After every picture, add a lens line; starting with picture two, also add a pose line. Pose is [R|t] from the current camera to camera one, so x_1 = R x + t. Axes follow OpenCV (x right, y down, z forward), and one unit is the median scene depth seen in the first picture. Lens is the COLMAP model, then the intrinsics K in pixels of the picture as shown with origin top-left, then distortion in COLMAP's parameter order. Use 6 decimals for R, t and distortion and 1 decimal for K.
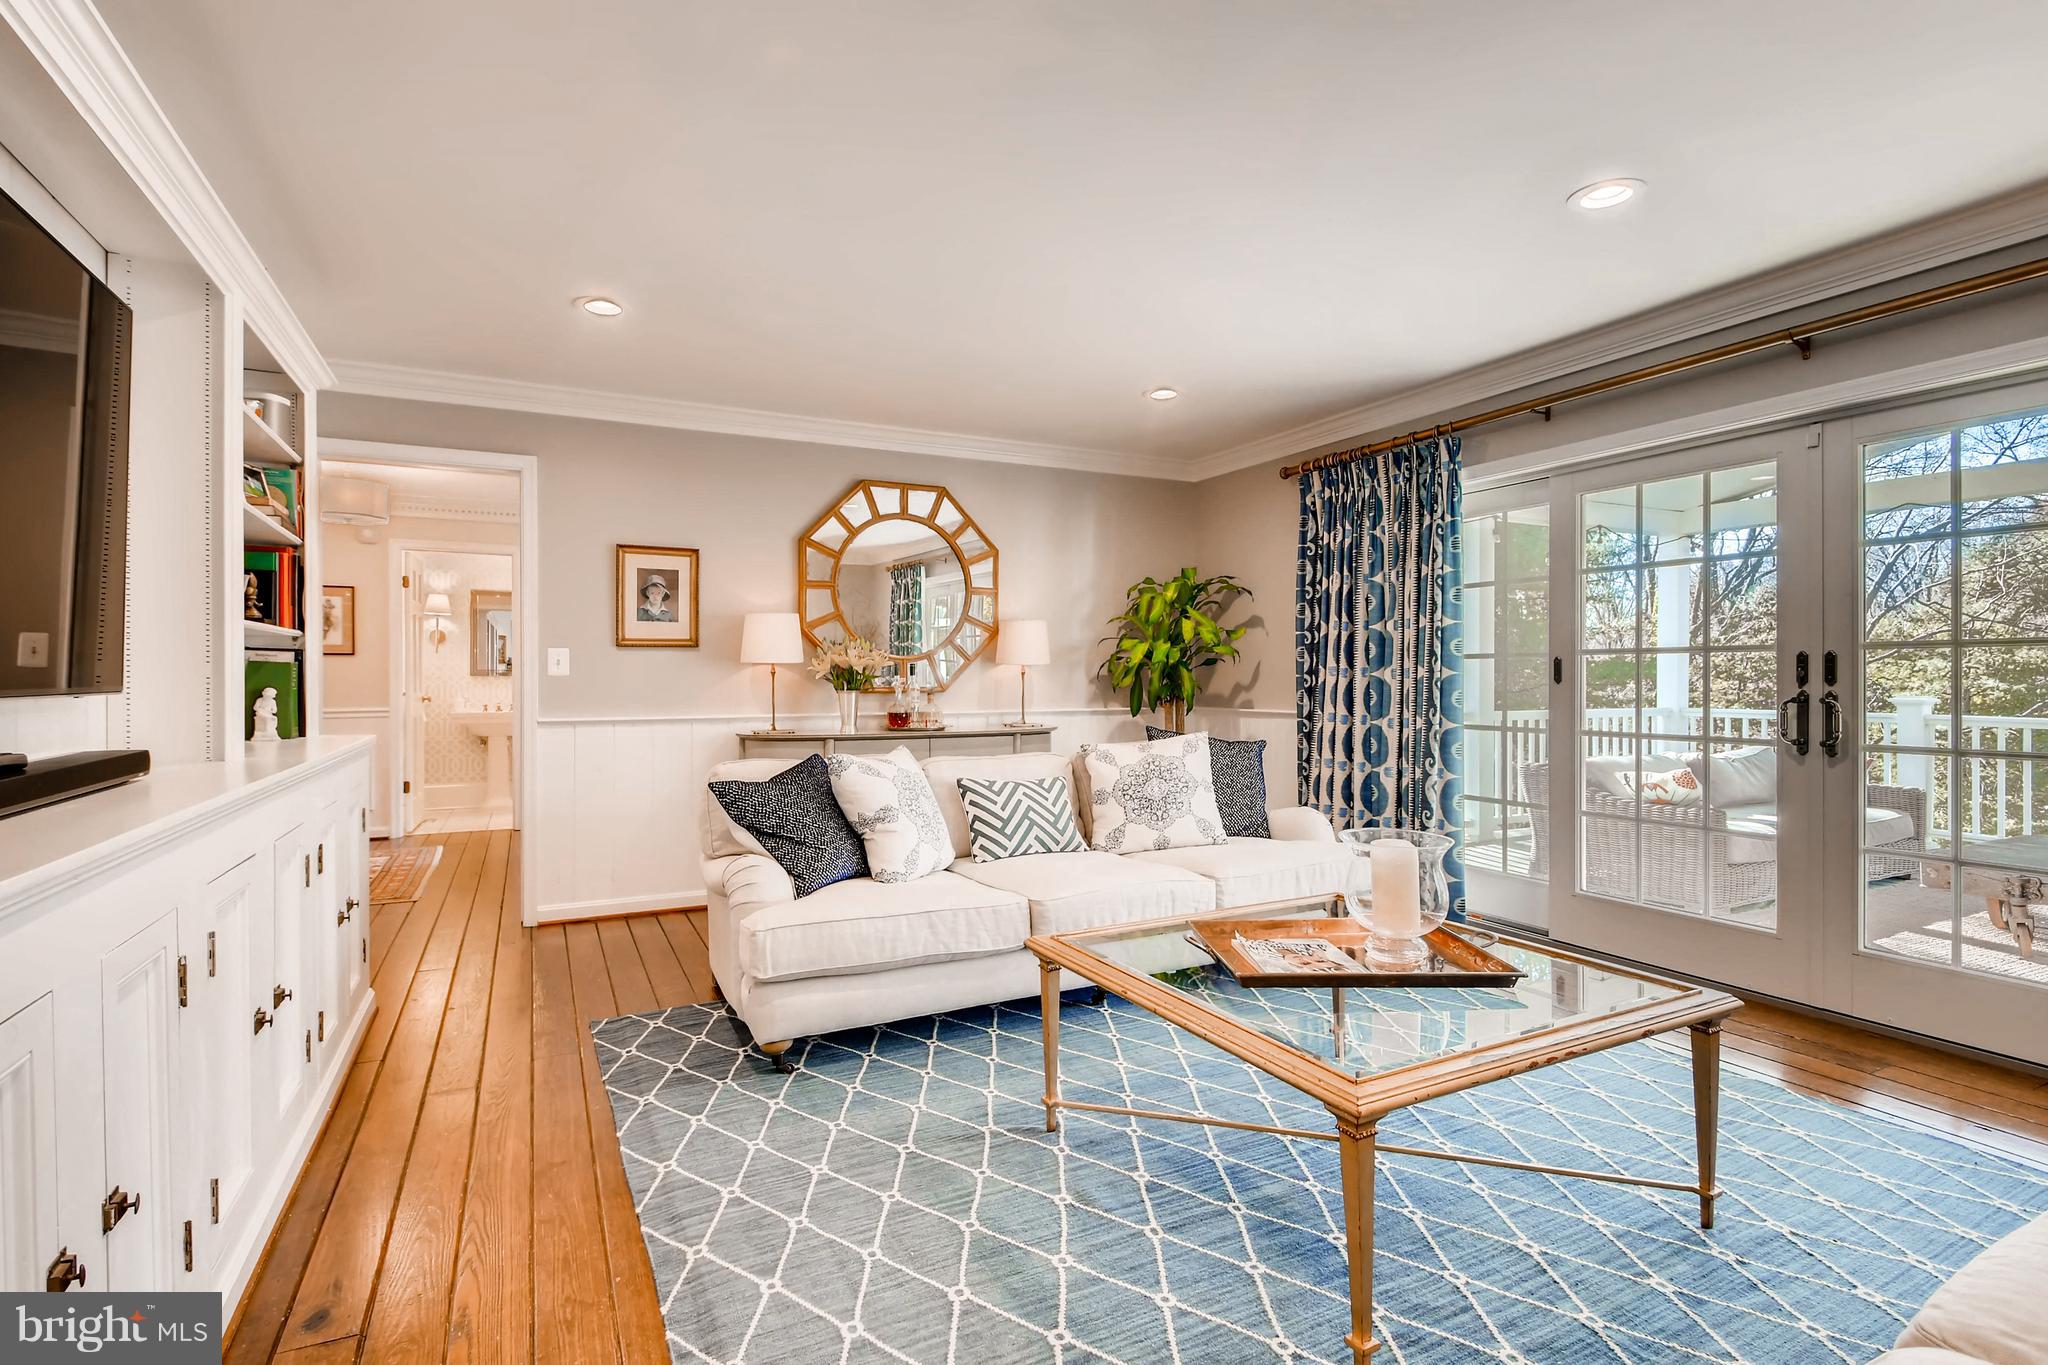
lens RADIAL K [[968.2, 0, 1022.0], [0, 968.2, 681.2], [0, 0, 1]] dist [0.007323, -0.003415]
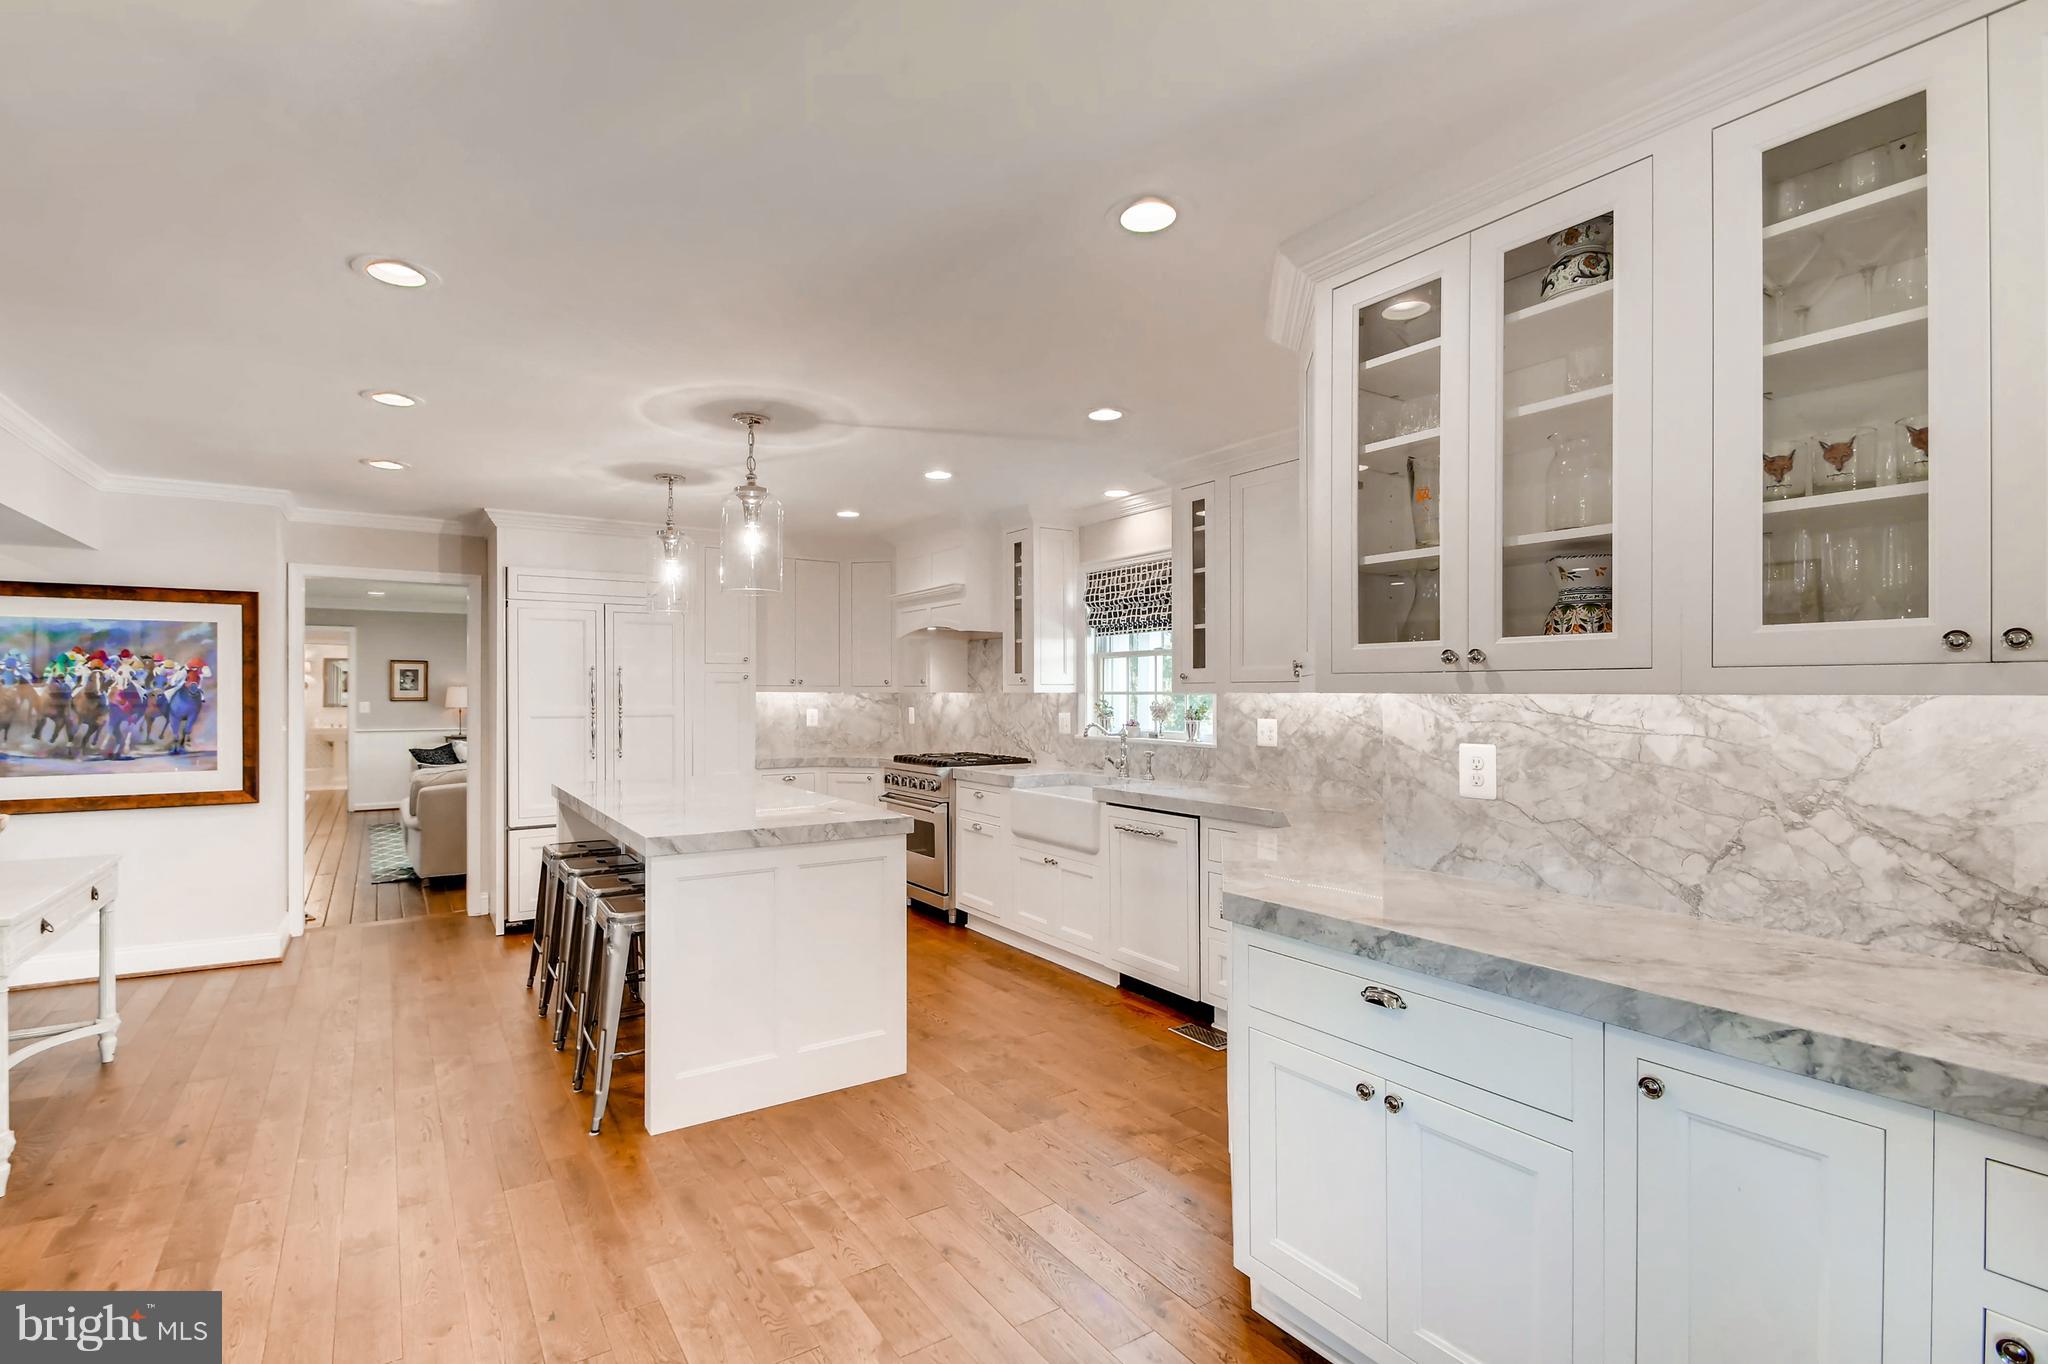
lens RADIAL K [[968.2, 0, 1019.3], [0, 968.2, 688.1], [0, 0, 1]] dist [0.007323, -0.003415]
pose [[0.993690, 0.003740, 0.112101, 0.869624], [-0.002494, 0.999934, -0.011252, -0.043306], [-0.112135, 0.010902, 0.993633, -1.587379]]
